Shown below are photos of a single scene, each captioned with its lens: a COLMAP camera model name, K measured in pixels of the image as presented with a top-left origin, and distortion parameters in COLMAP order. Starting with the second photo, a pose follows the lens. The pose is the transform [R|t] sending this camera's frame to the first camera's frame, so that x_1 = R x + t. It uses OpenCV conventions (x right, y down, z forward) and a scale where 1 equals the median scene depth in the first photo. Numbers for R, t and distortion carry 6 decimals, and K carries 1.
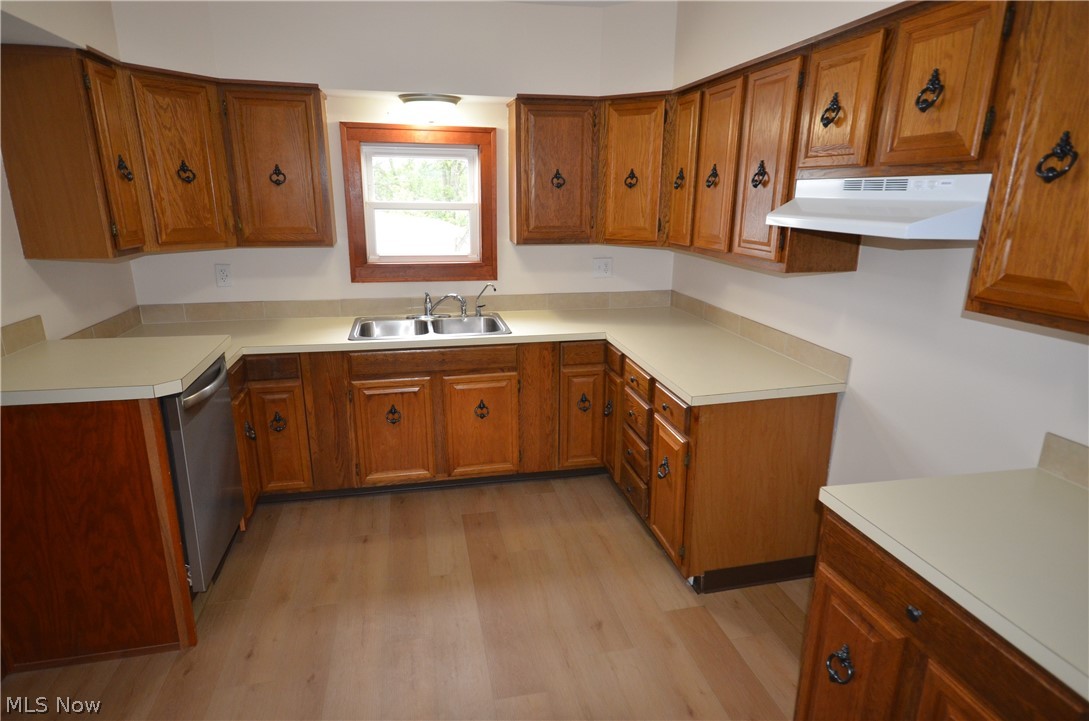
lens RADIAL K [[614.7, 0, 544.5], [0, 614.7, 360.5], [0, 0, 1]] dist [-0.002707, 0.017282]
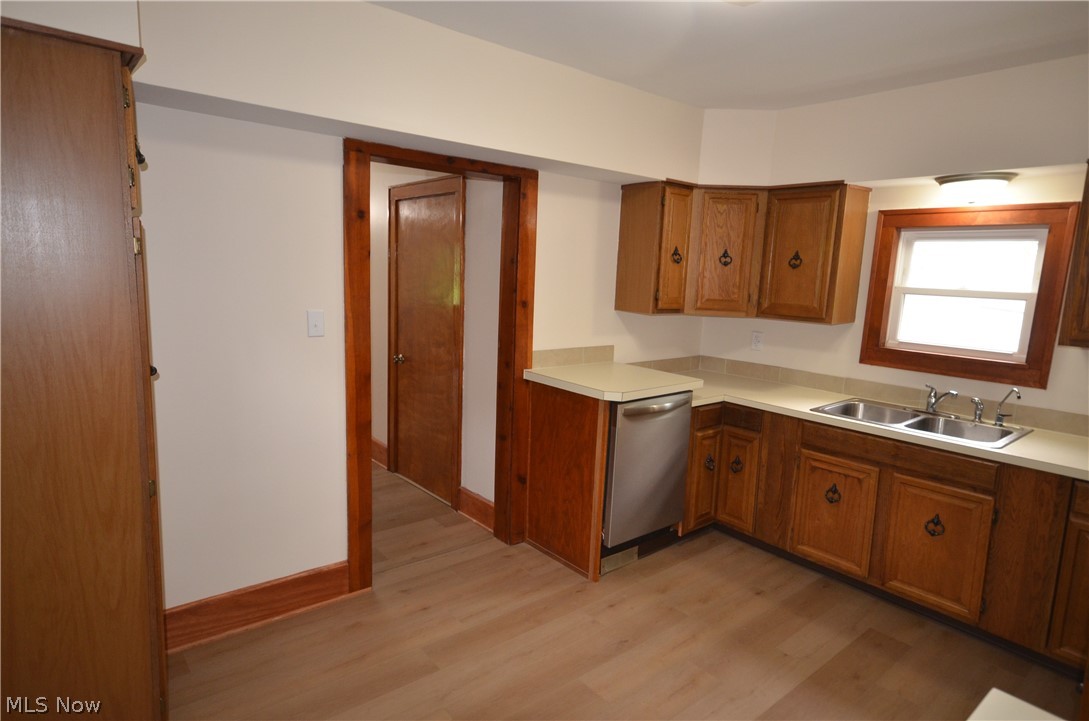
lens RADIAL K [[614.7, 0, 544.5], [0, 614.7, 360.5], [0, 0, 1]] dist [-0.002707, 0.017282]
pose [[0.452364, 0.139370, -0.880876, 0.386221], [-0.264176, 0.964326, 0.016908, -0.012681], [0.851808, 0.225058, 0.473045, 0.088552]]
